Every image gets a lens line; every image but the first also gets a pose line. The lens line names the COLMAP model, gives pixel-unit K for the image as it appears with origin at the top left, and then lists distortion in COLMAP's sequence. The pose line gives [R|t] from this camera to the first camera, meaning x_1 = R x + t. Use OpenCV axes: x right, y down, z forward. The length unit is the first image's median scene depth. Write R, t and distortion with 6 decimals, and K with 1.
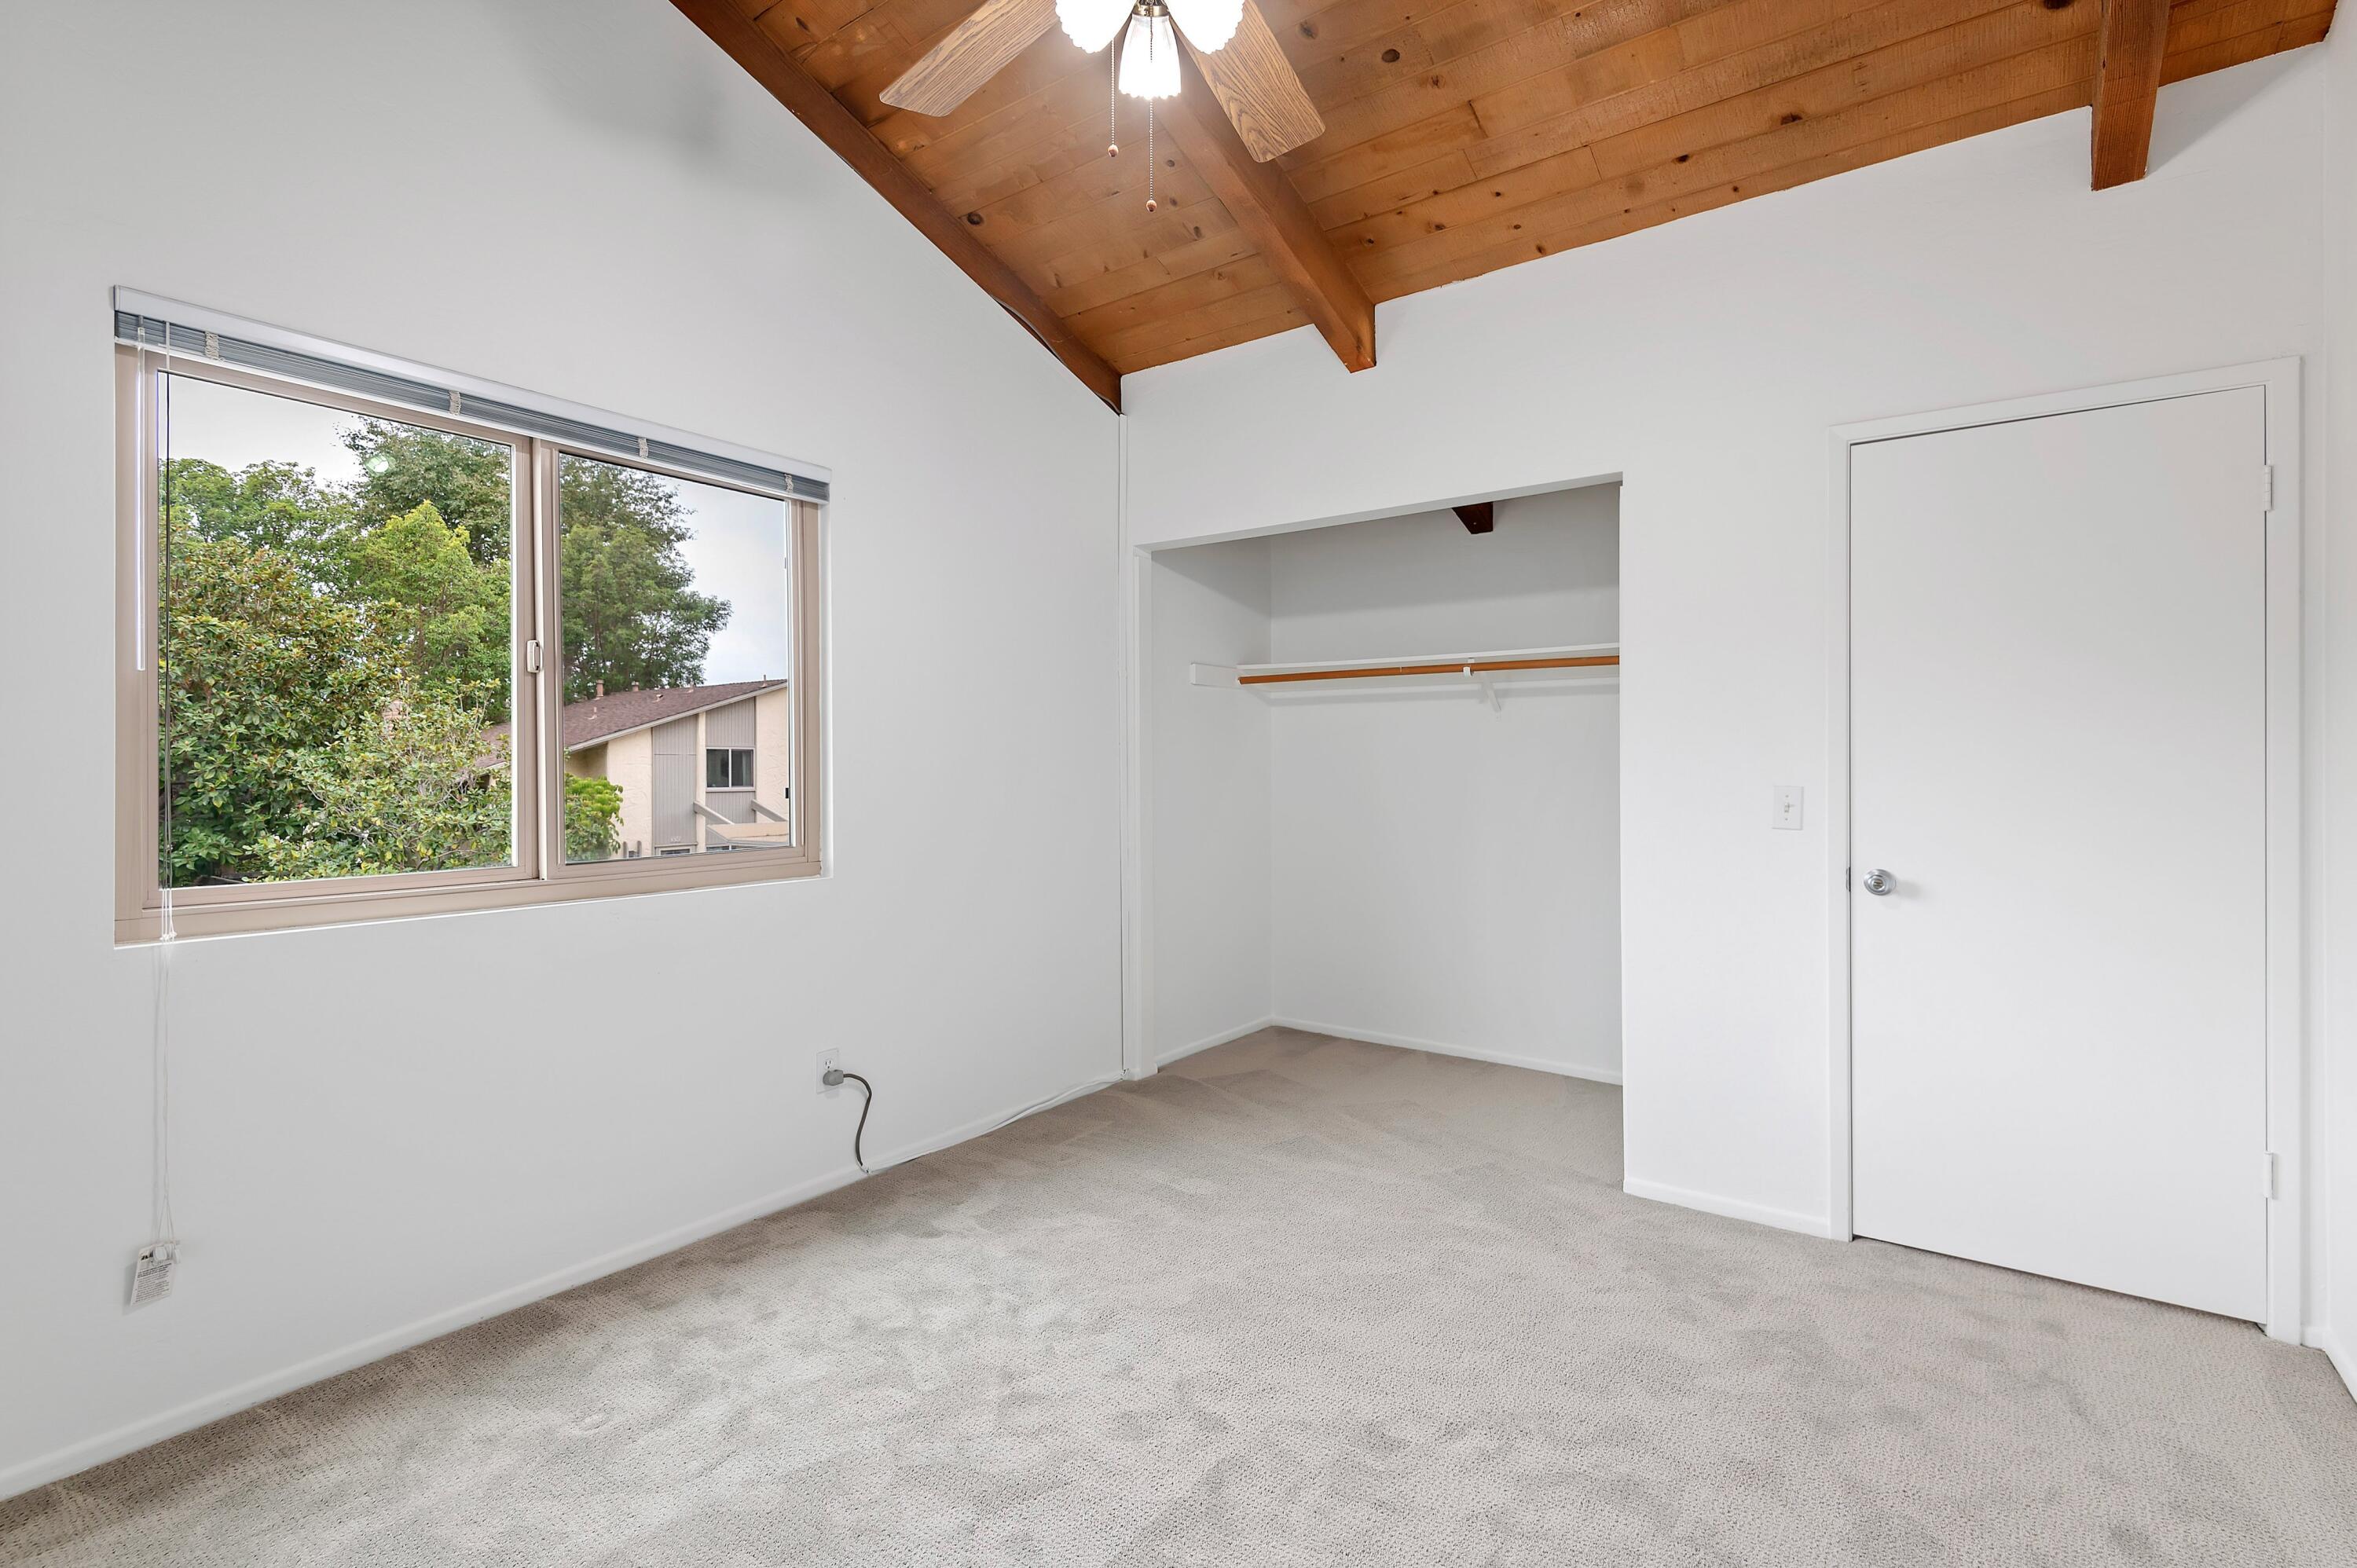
lens RADIAL K [[1068.0, 0, 1191.8], [0, 1068.0, 777.8], [0, 0, 1]] dist [0.034799, -0.017017]
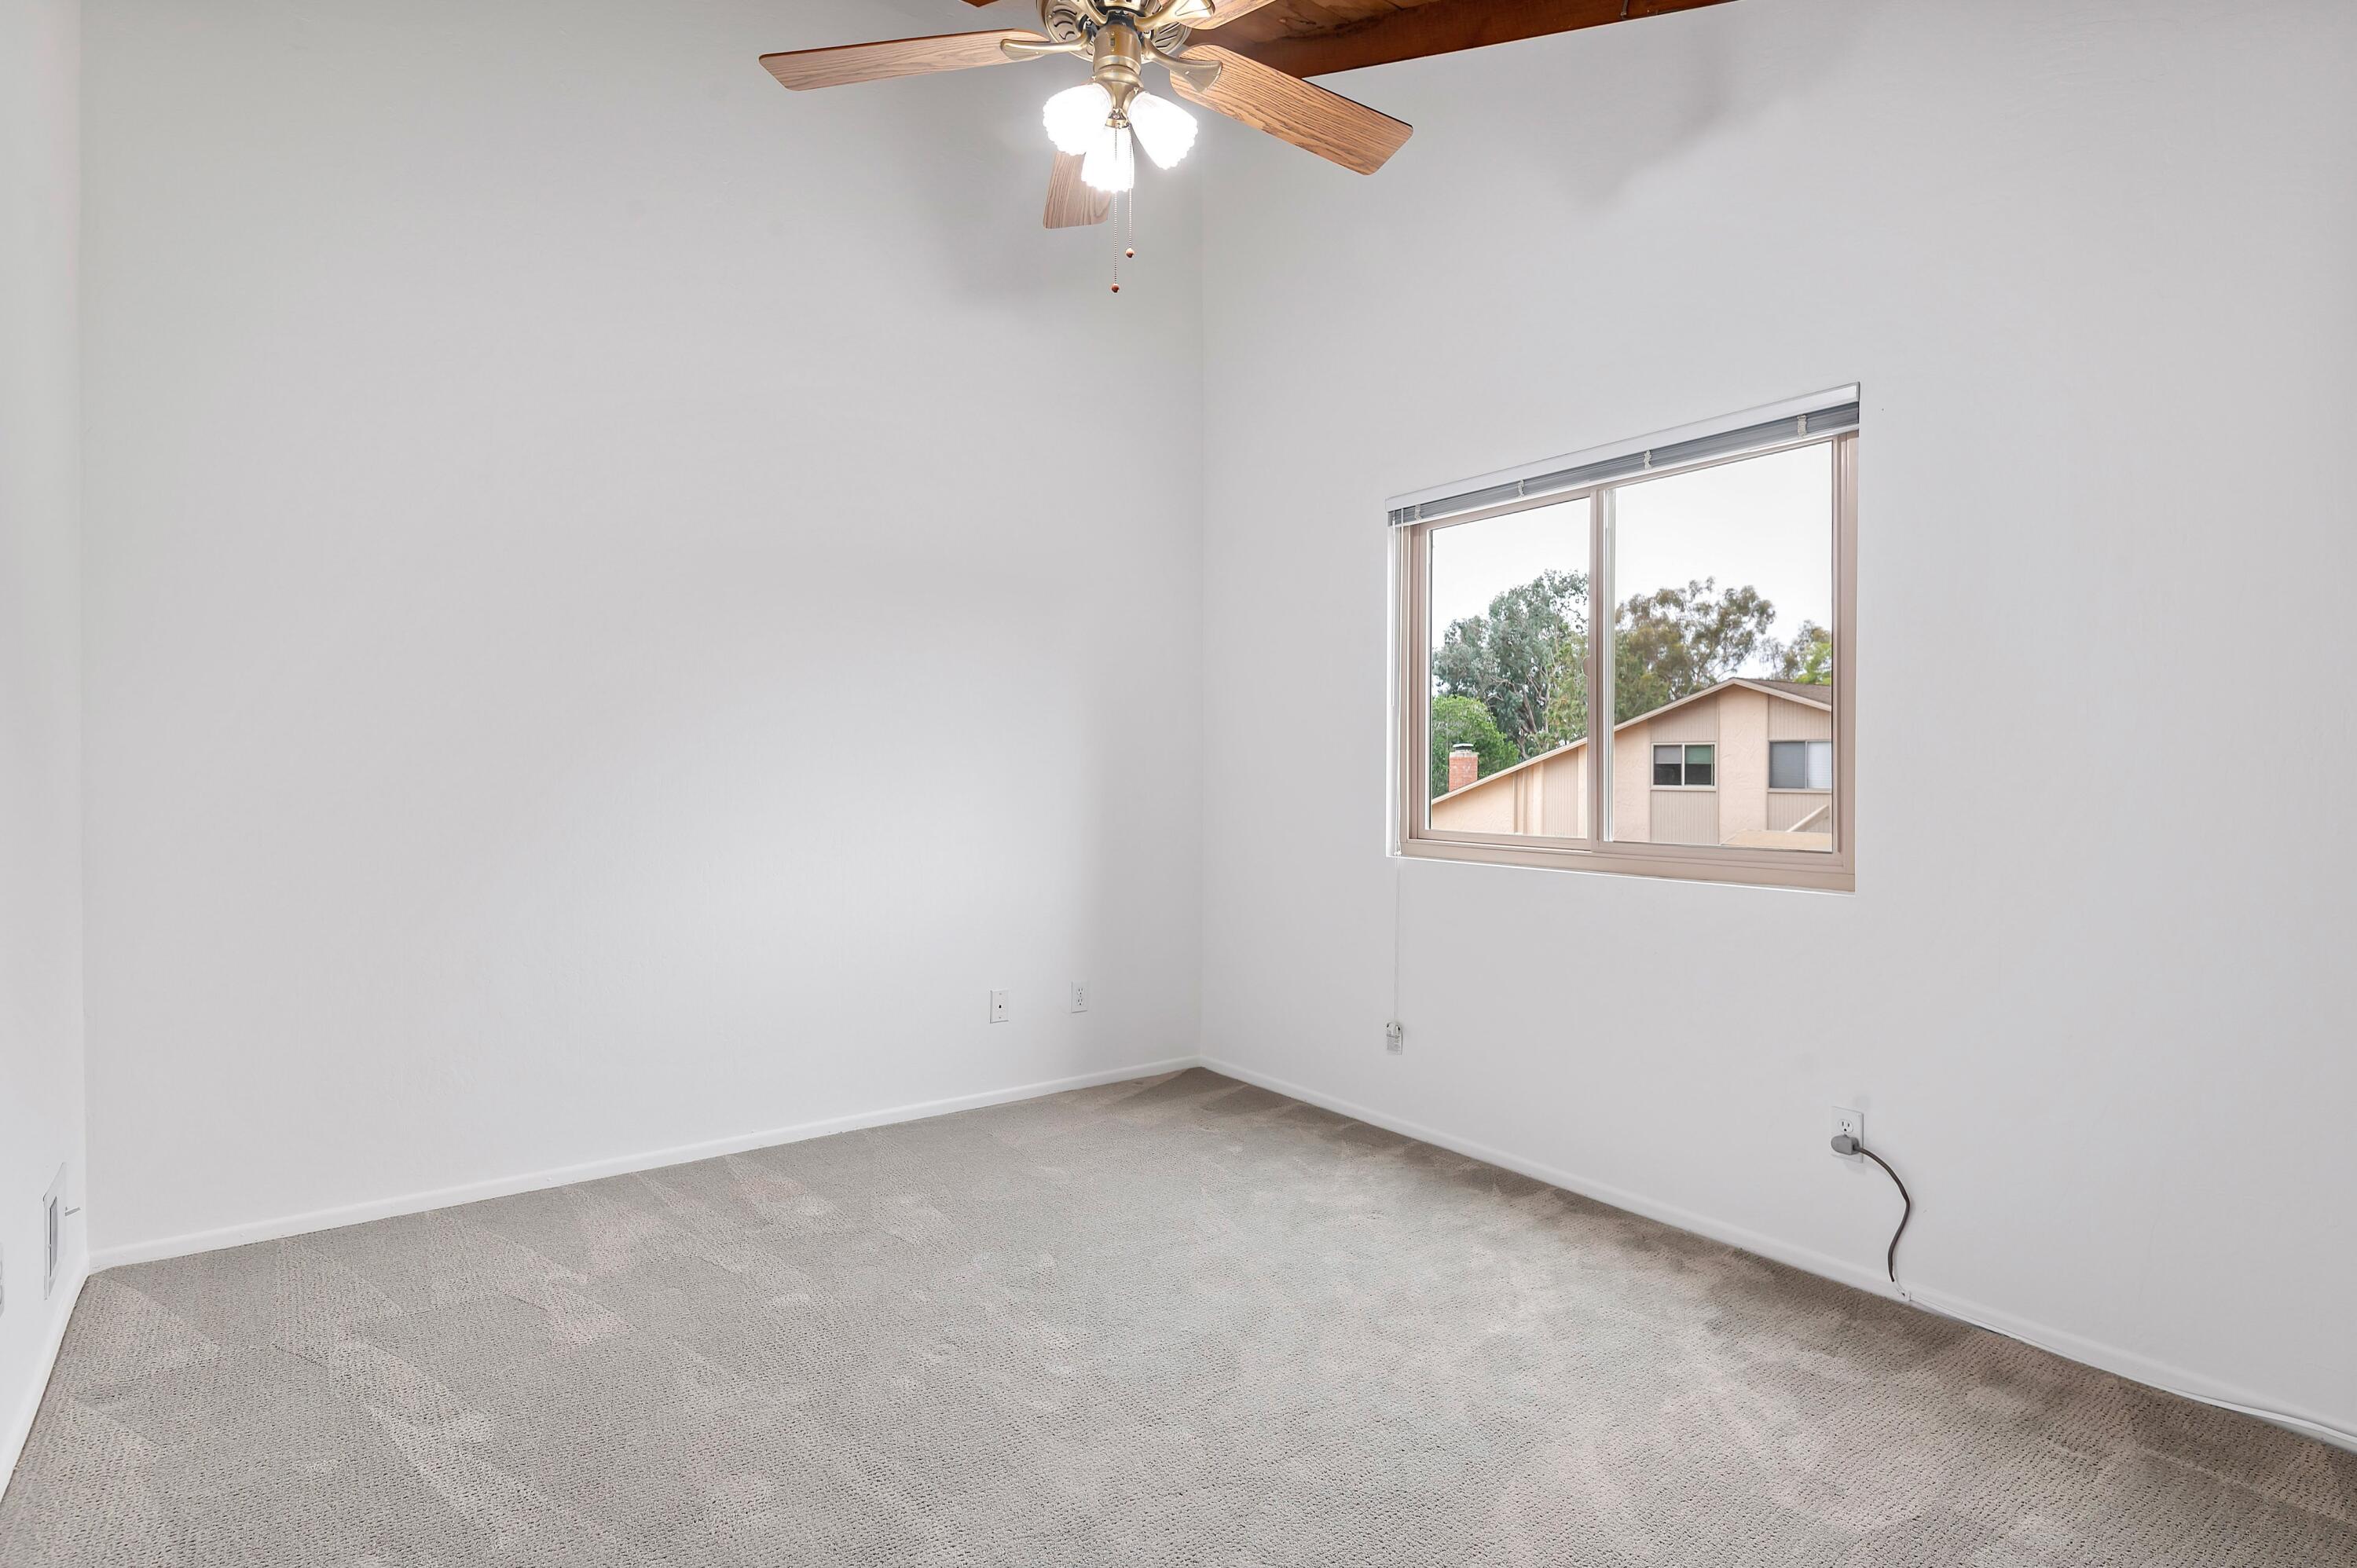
lens RADIAL K [[1218.7, 0, 1202.8], [0, 1218.7, 750.5], [0, 0, 1]] dist [0.002229, -0.000444]
pose [[-0.308401, -0.018150, -0.951083, 0.731381], [-0.006731, 0.999835, -0.016897, 0.006443], [0.951233, 0.001191, -0.308472, 0.884843]]
